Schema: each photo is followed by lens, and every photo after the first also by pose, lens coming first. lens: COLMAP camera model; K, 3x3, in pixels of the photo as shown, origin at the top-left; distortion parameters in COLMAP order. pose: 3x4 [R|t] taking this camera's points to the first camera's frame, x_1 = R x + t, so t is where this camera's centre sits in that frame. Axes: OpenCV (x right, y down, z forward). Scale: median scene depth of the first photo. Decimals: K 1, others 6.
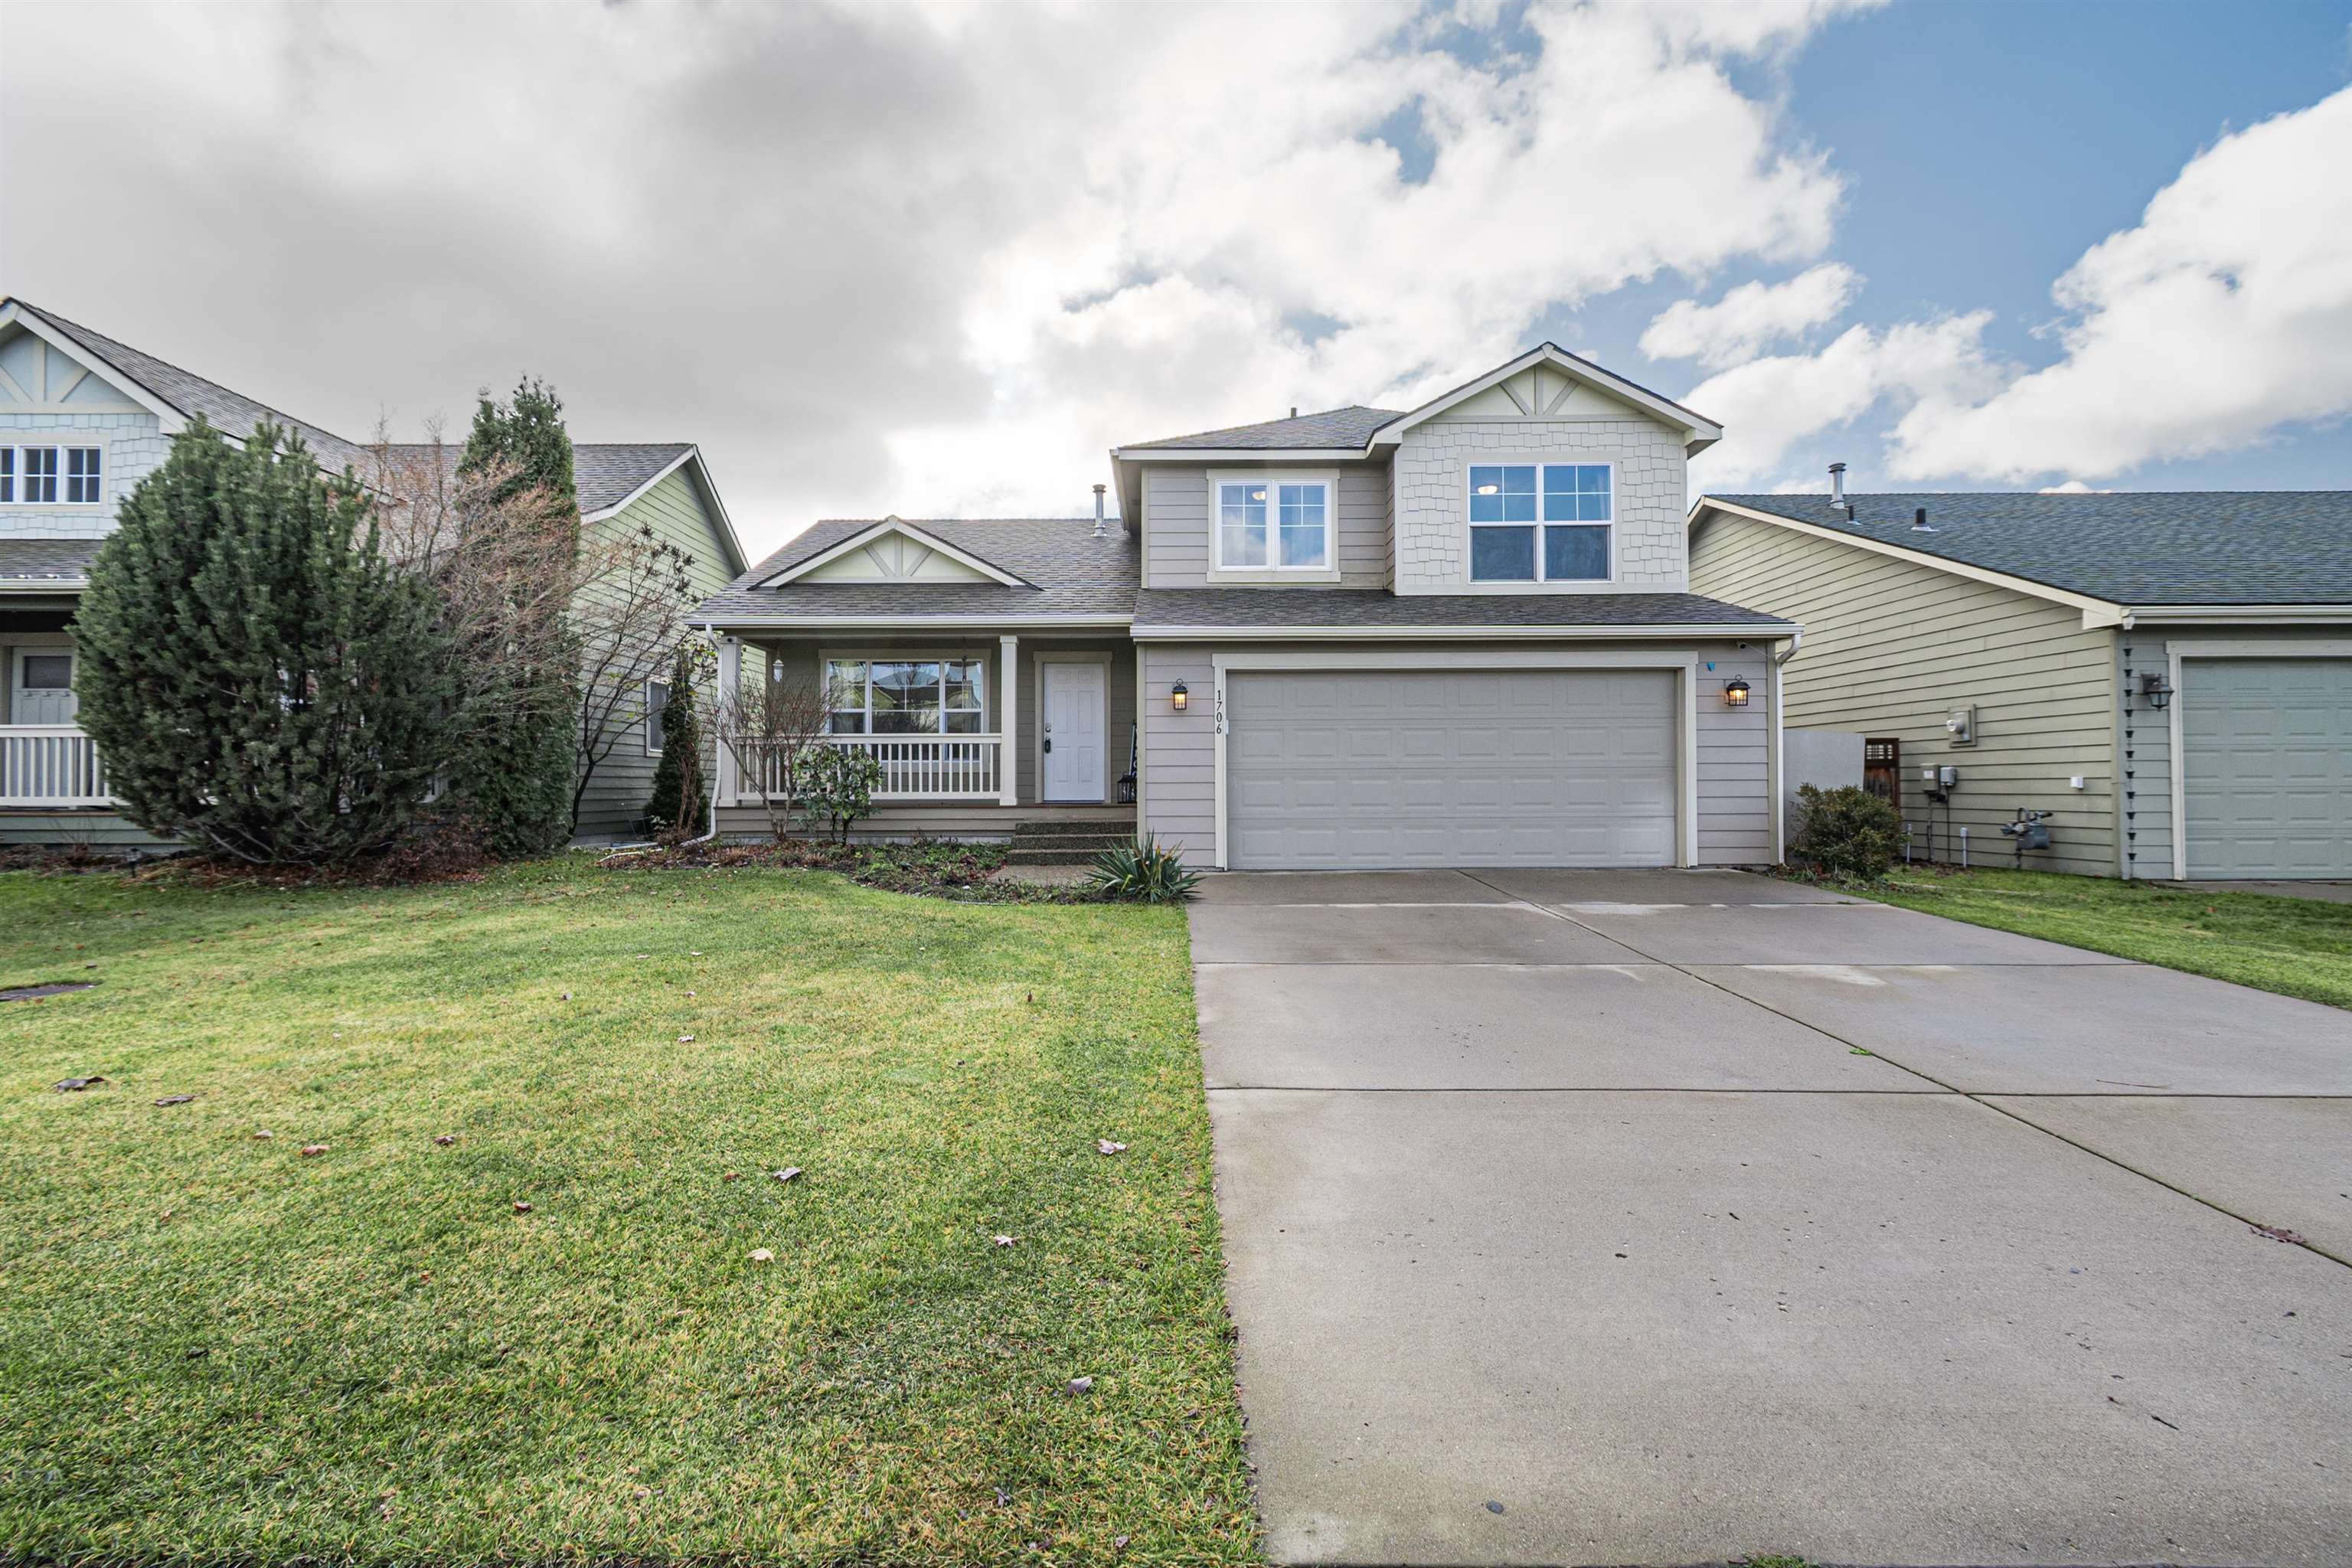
lens RADIAL K [[1053.8, 0, 1198.0], [0, 1053.8, 776.9], [0, 0, 1]] dist [0.007737, -0.004189]
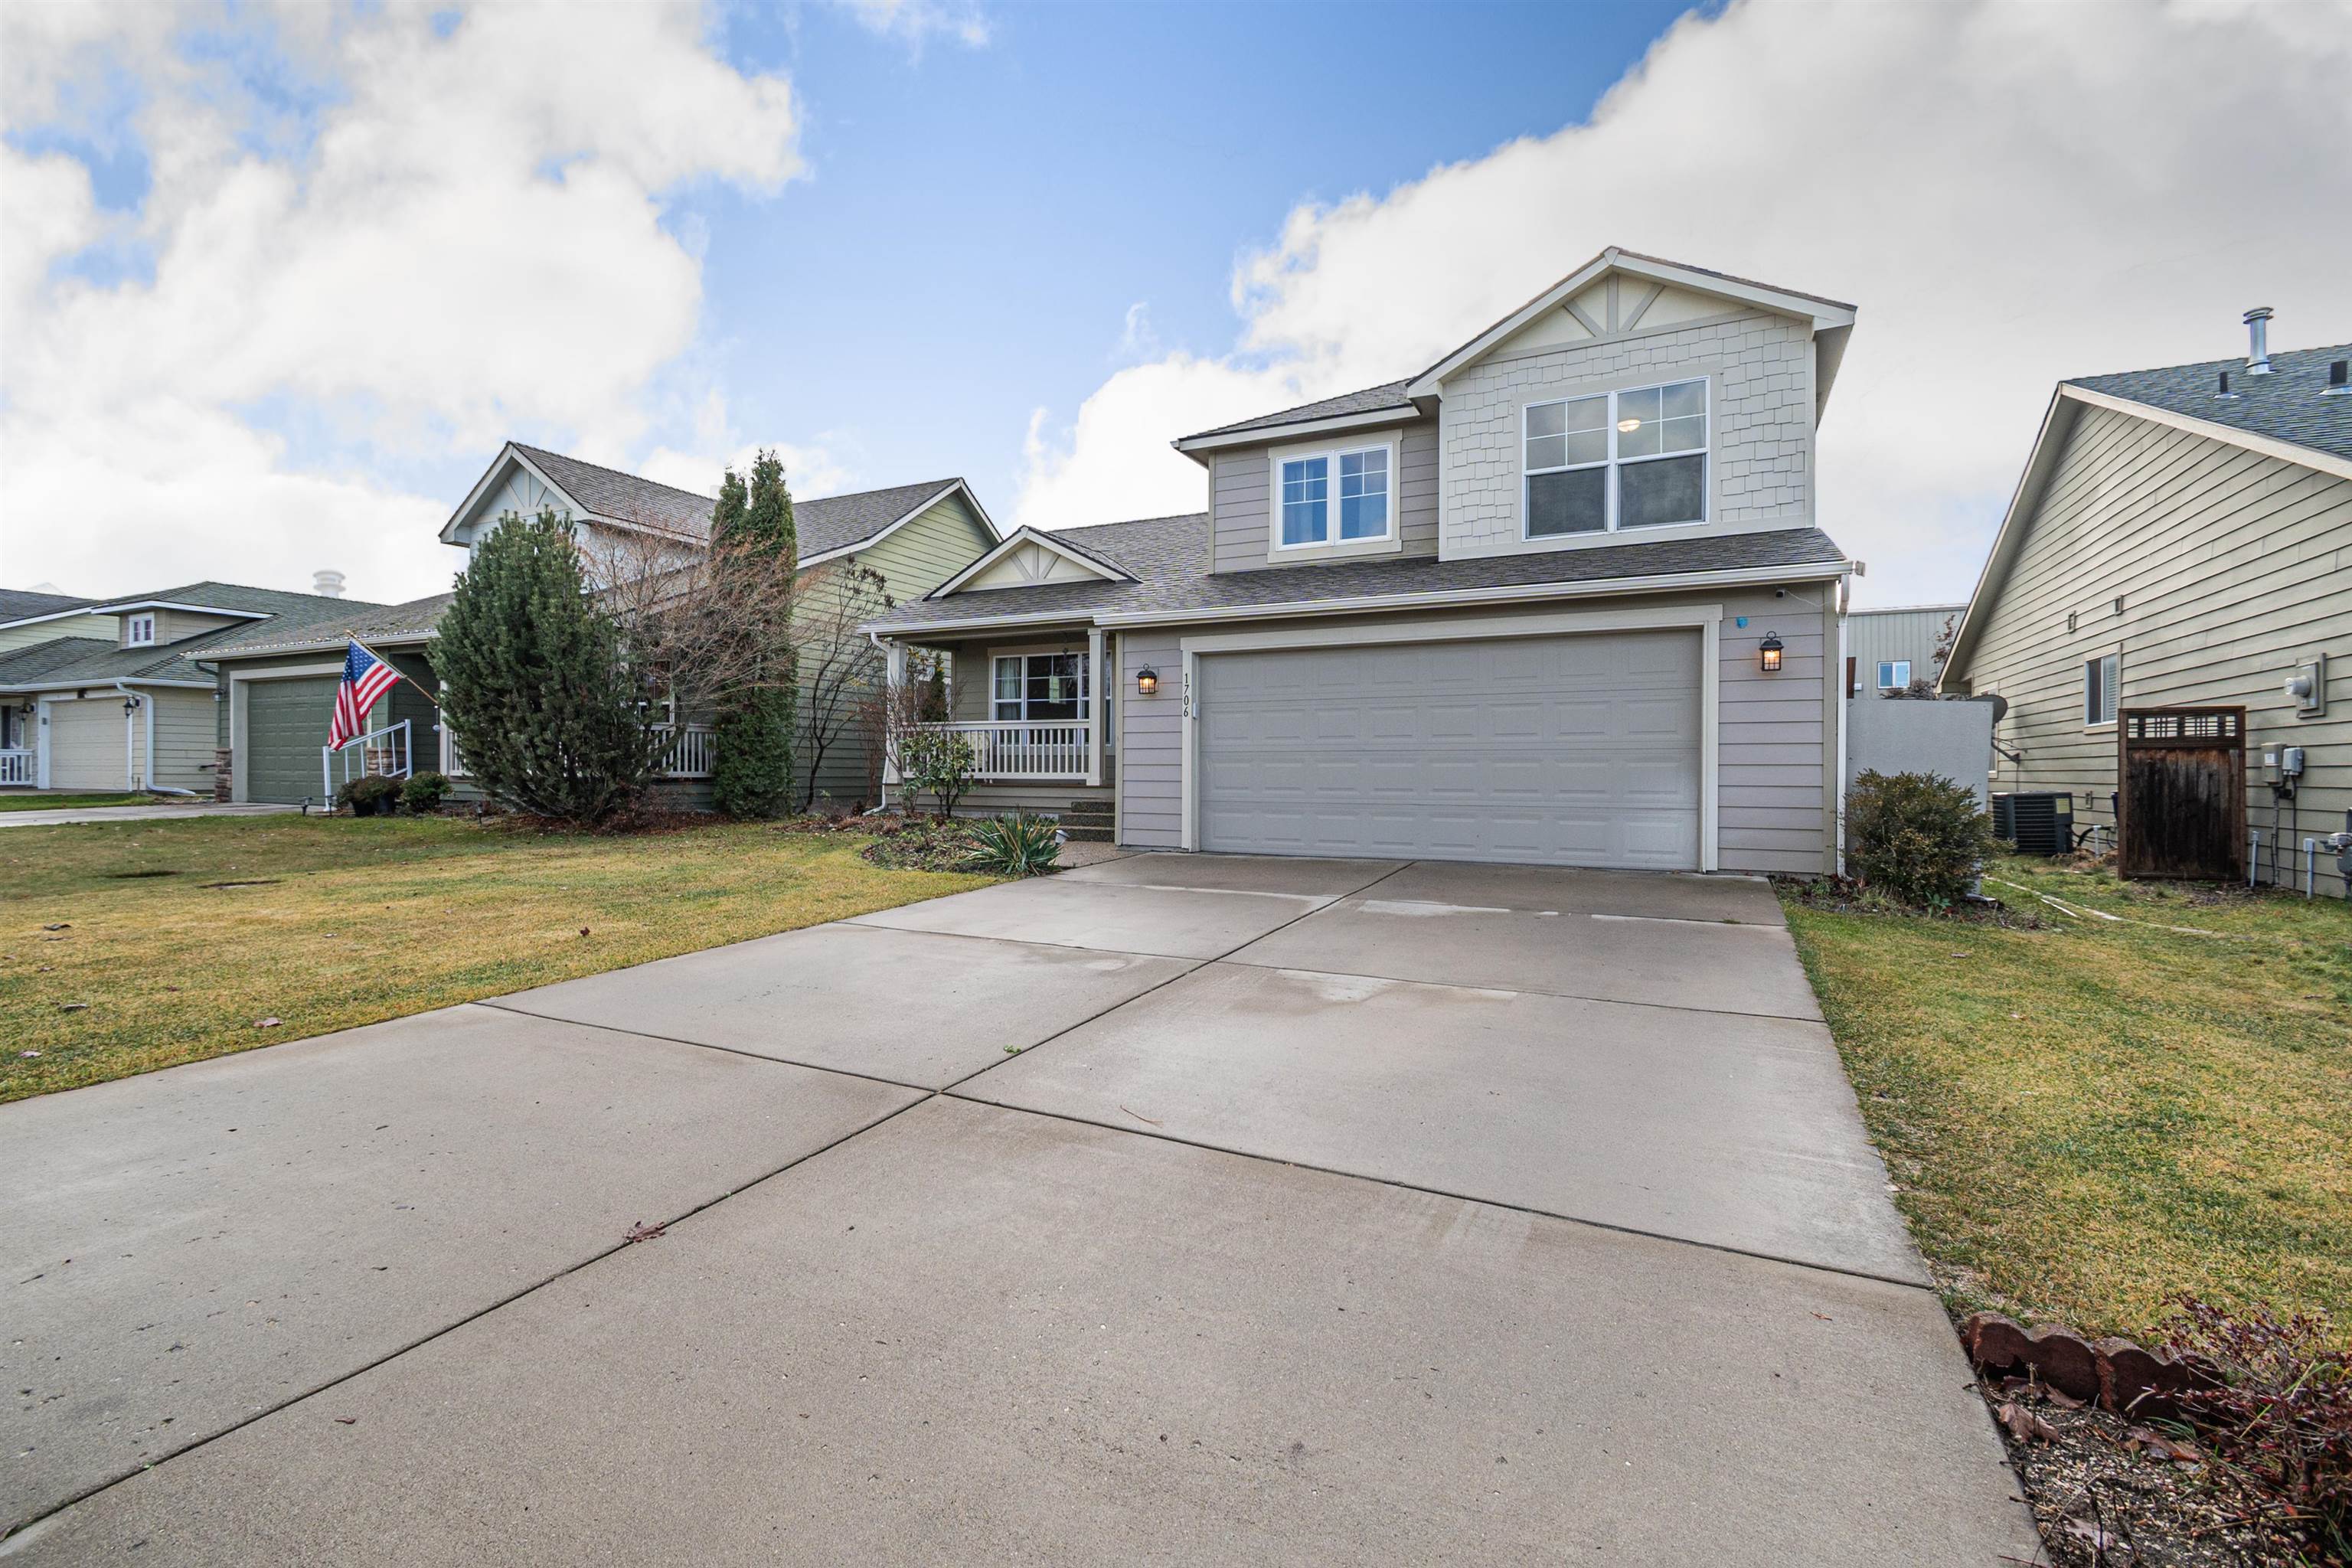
lens RADIAL K [[1053.8, 0, 1185.2], [0, 1053.8, 778.8], [0, 0, 1]] dist [0.007737, -0.004189]
pose [[0.889056, 0.011015, -0.457665, 0.410260], [-0.003551, 0.999846, 0.017165, 0.001322], [0.457784, -0.013635, 0.888959, 0.083110]]
